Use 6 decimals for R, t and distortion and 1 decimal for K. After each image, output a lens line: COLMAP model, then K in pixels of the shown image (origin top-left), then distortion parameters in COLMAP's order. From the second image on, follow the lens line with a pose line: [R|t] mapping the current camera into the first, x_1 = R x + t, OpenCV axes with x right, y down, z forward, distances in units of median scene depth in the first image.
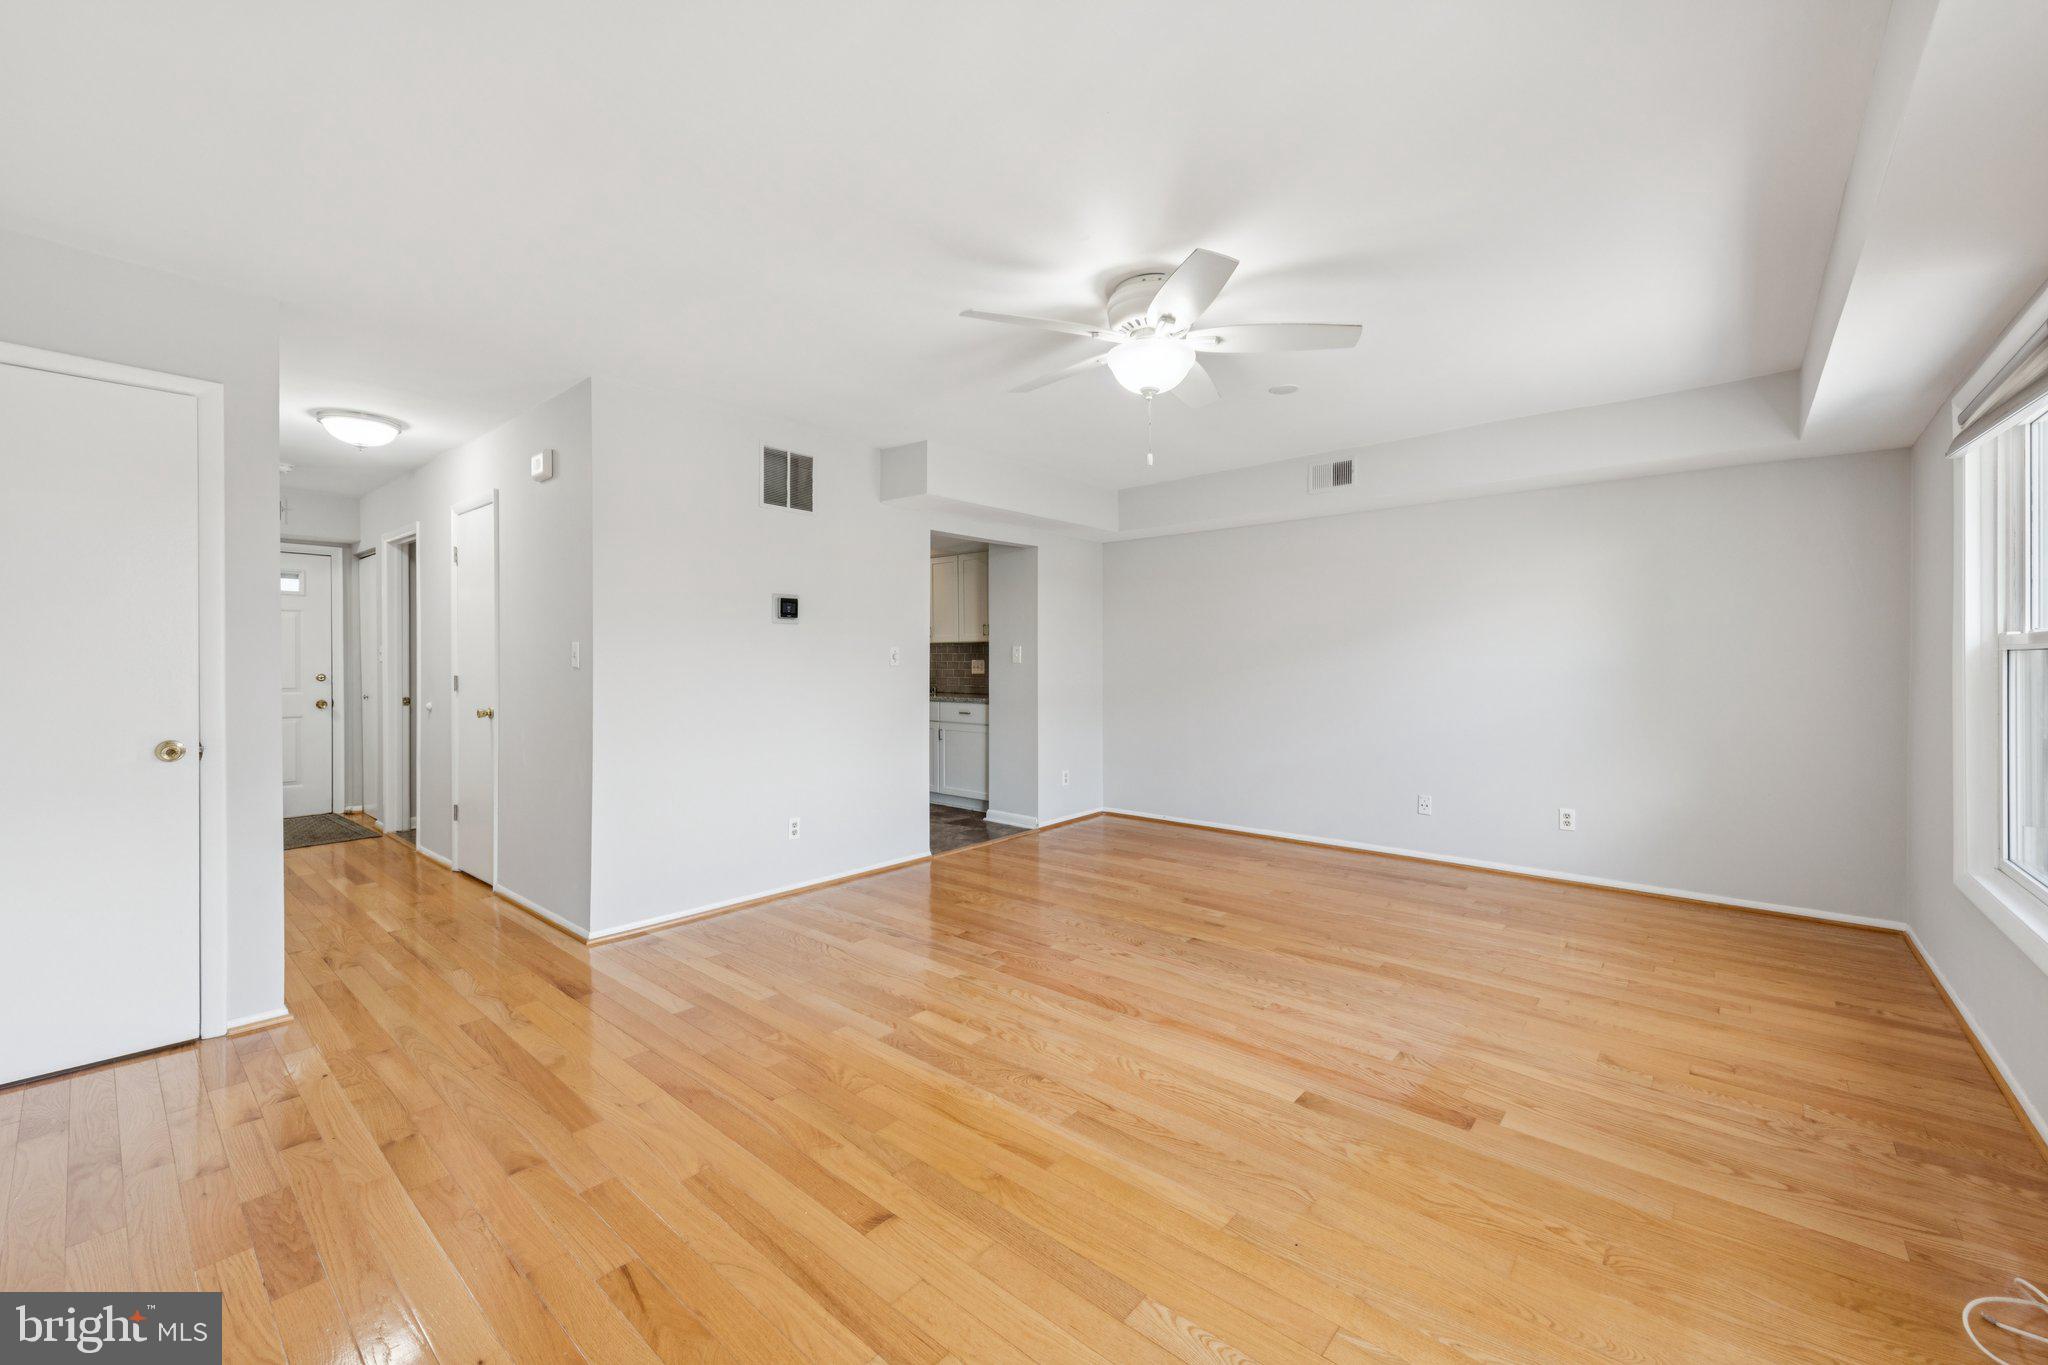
lens RADIAL K [[824.8, 0, 1022.9], [0, 824.8, 663.6], [0, 0, 1]] dist [0.000312, 0.000115]
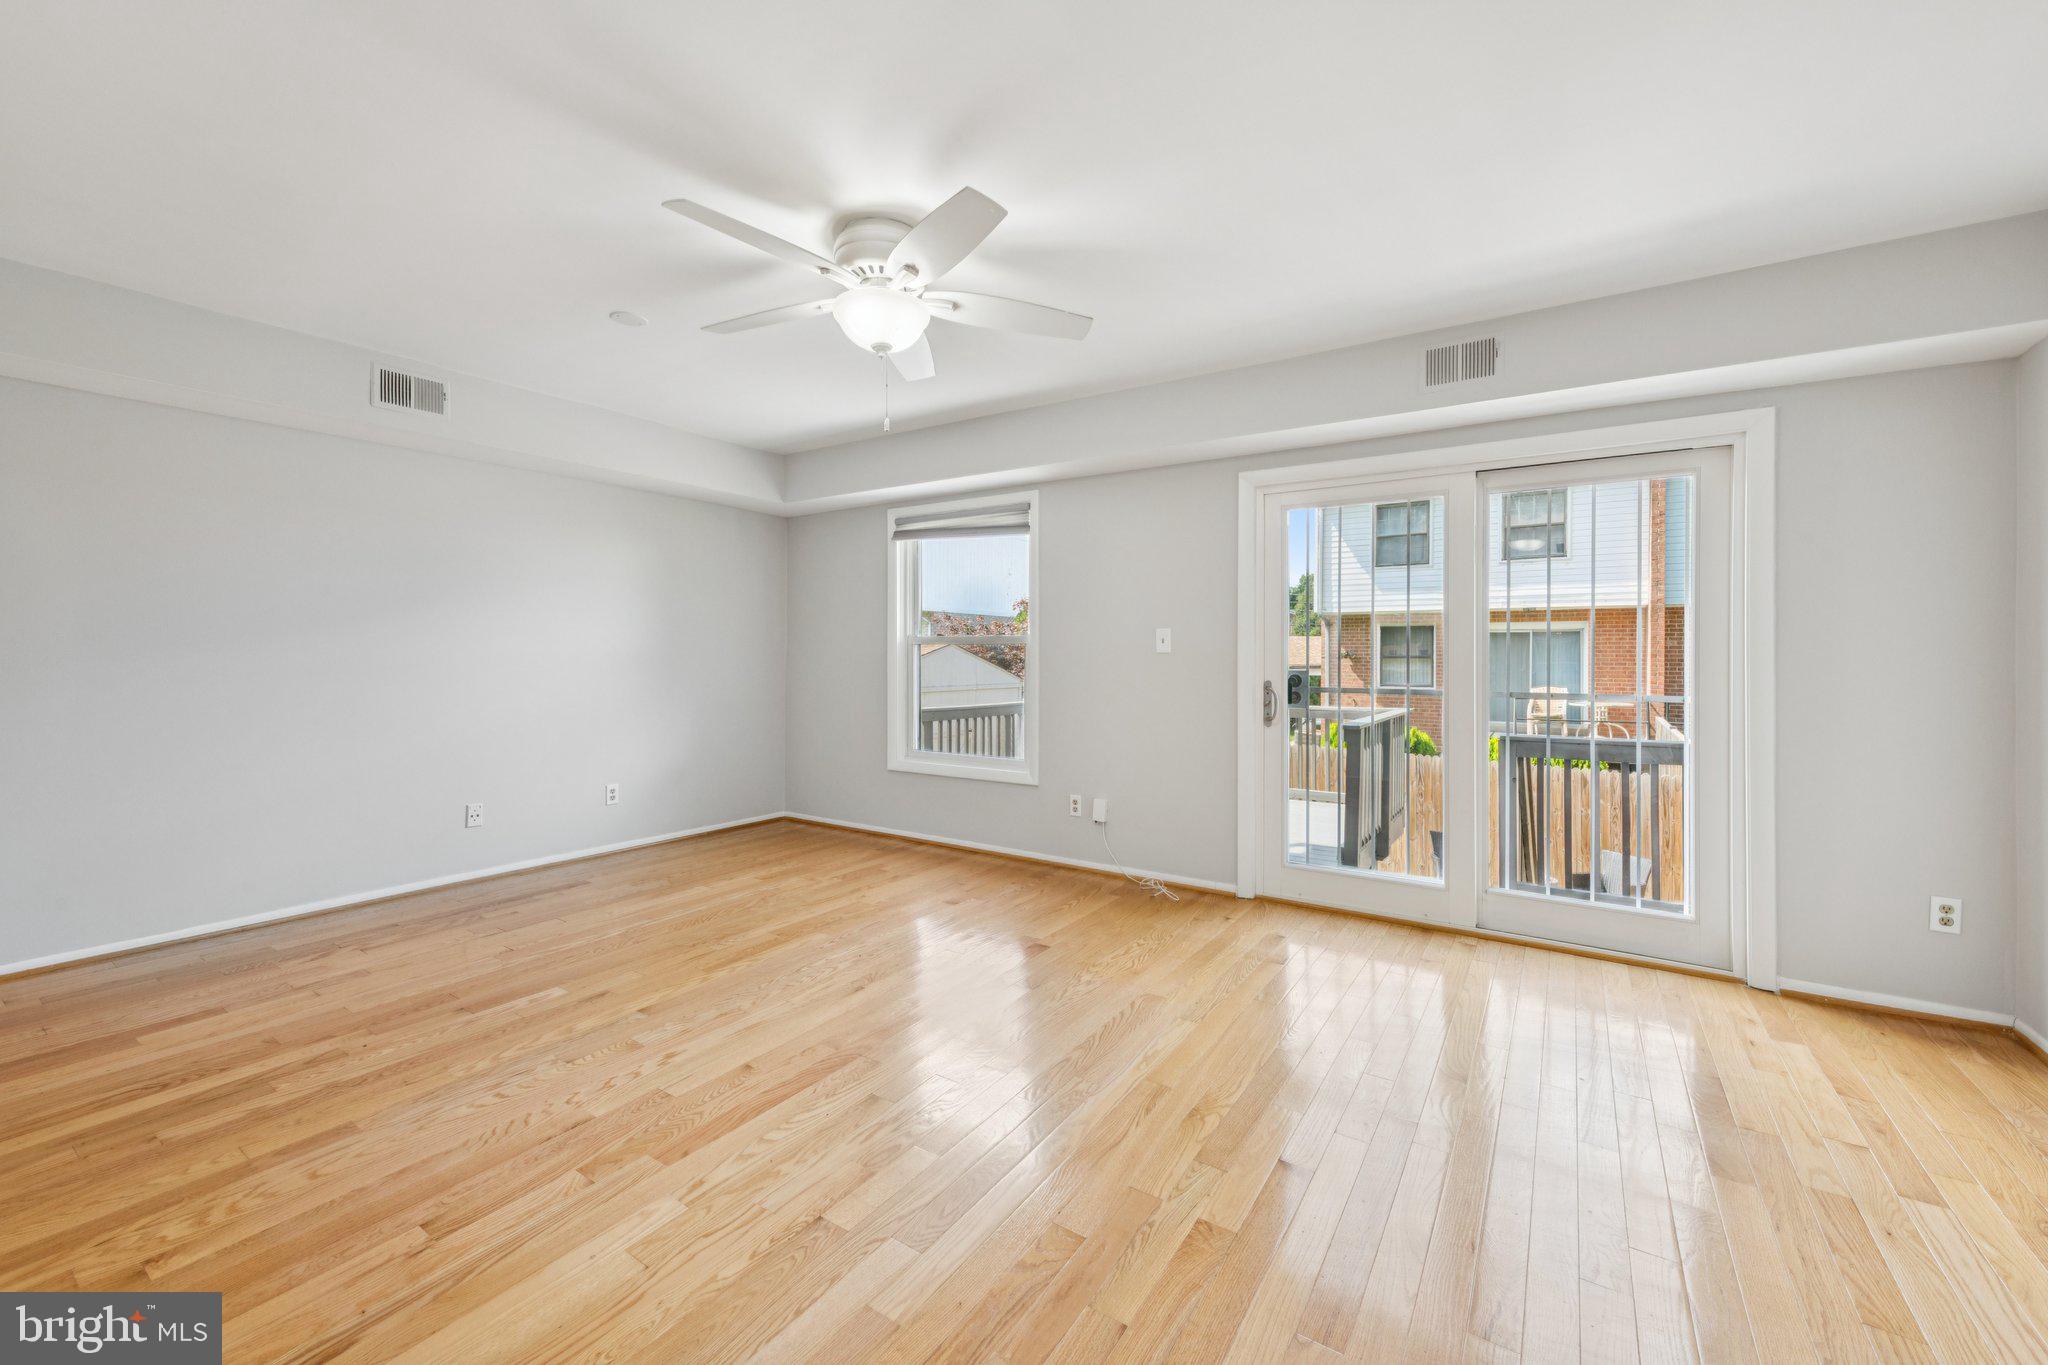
lens RADIAL K [[818.5, 0, 1031.0], [0, 818.5, 651.8], [0, 0, 1]] dist [0.000430, -0.000036]
pose [[-0.141212, -0.003554, 0.989973, -0.618699], [-0.001789, 0.999993, 0.003335, -0.004077], [-0.989978, -0.001300, -0.141217, 0.773667]]
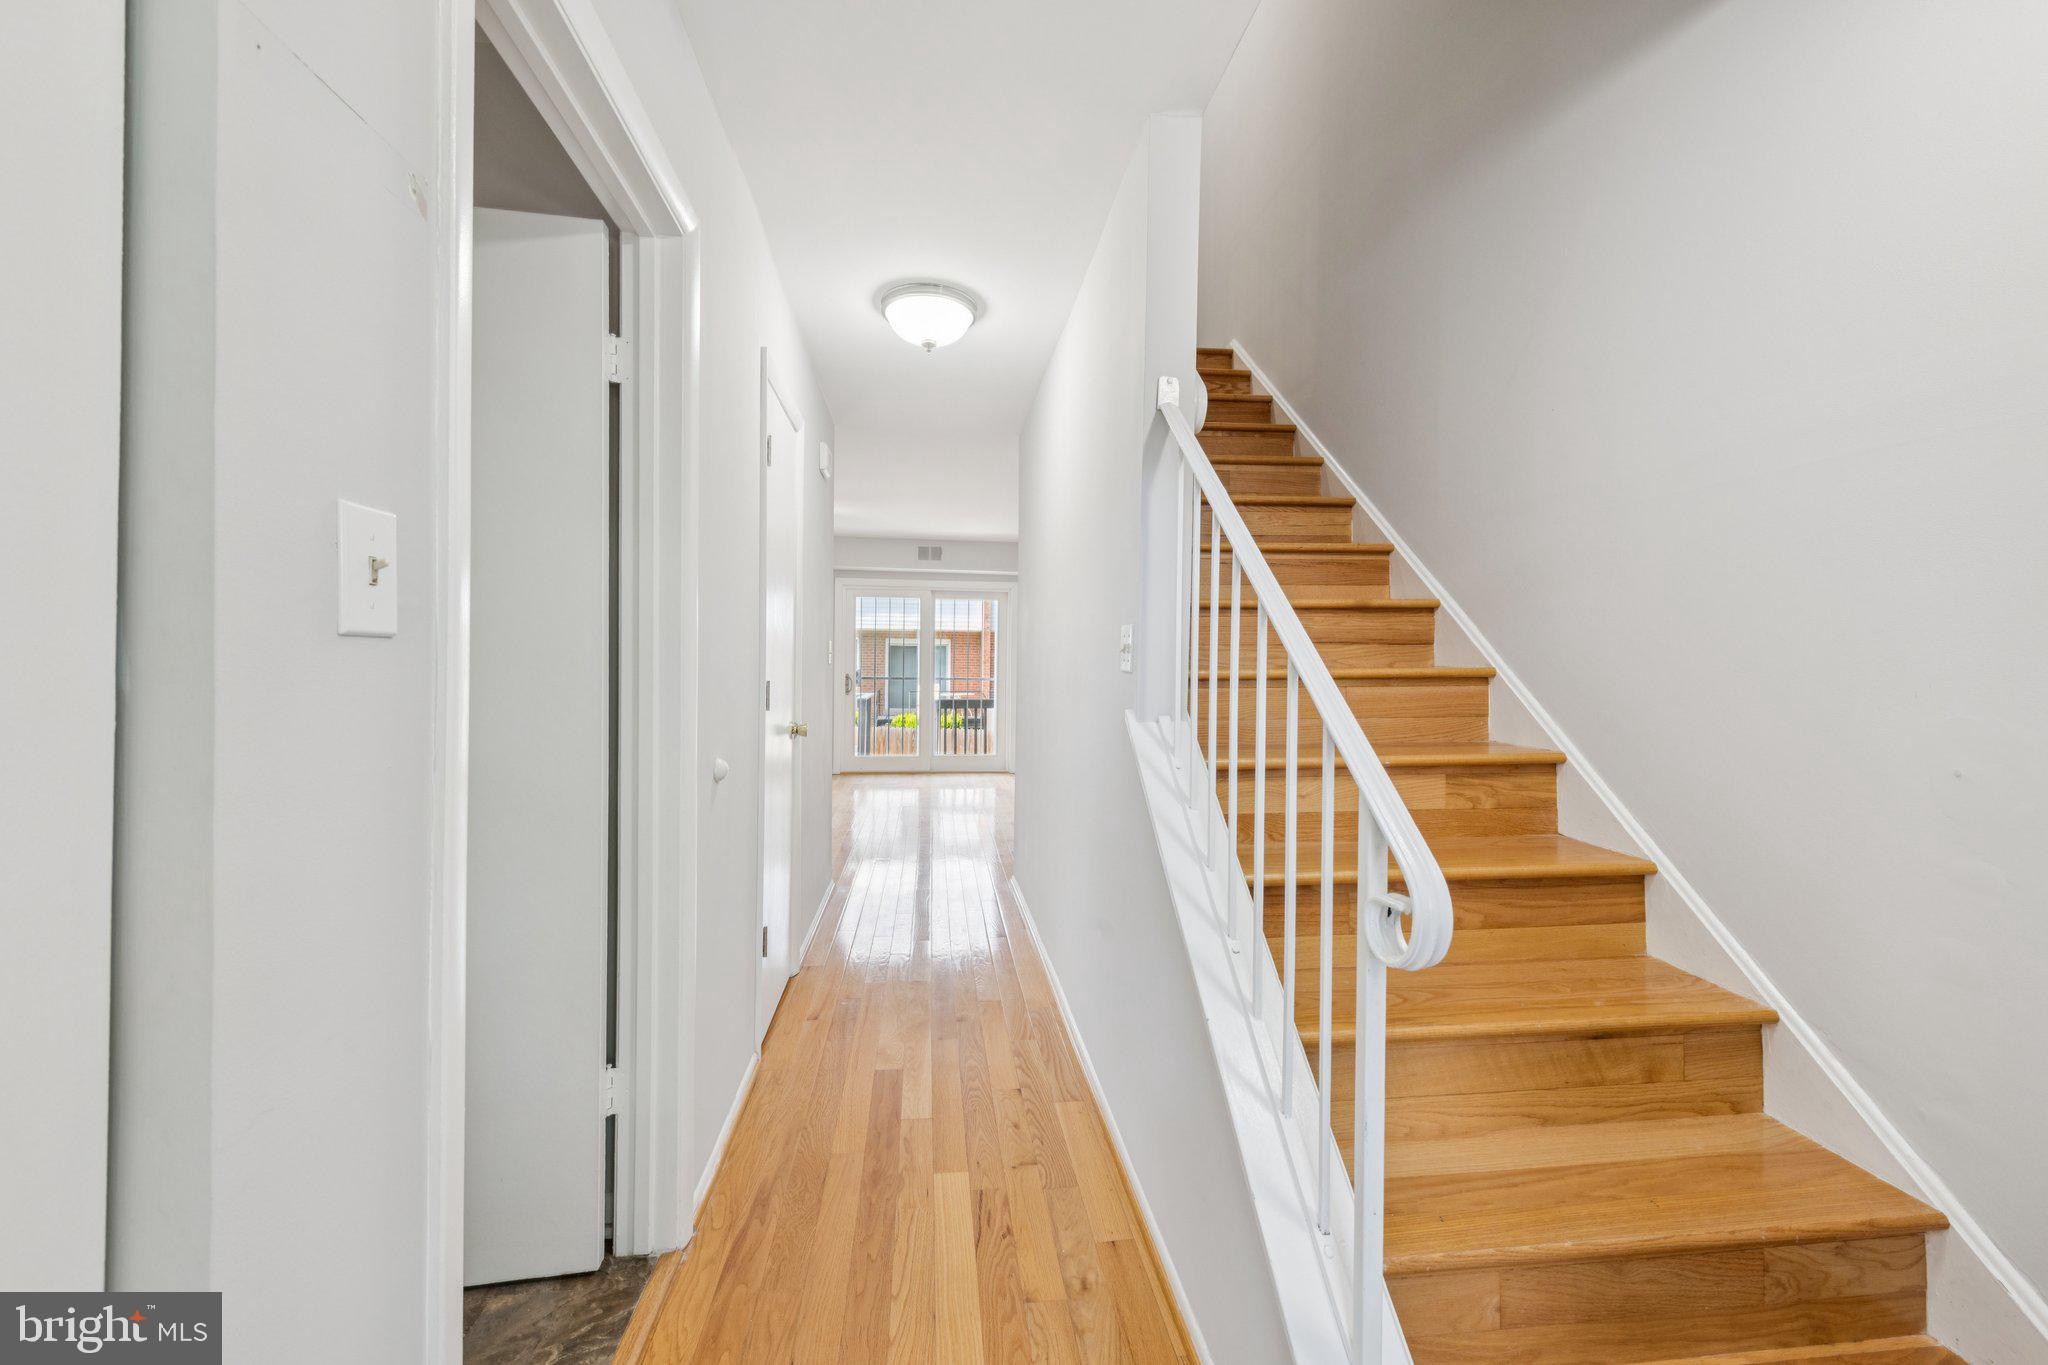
lens RADIAL K [[824.8, 0, 1022.9], [0, 824.8, 663.6], [0, 0, 1]] dist [0.000312, 0.000115]
pose [[-0.747226, -0.009803, 0.664498, -1.477450], [-0.006956, 0.999952, 0.006930, -0.005704], [-0.664534, 0.000556, -0.747258, 1.664557]]
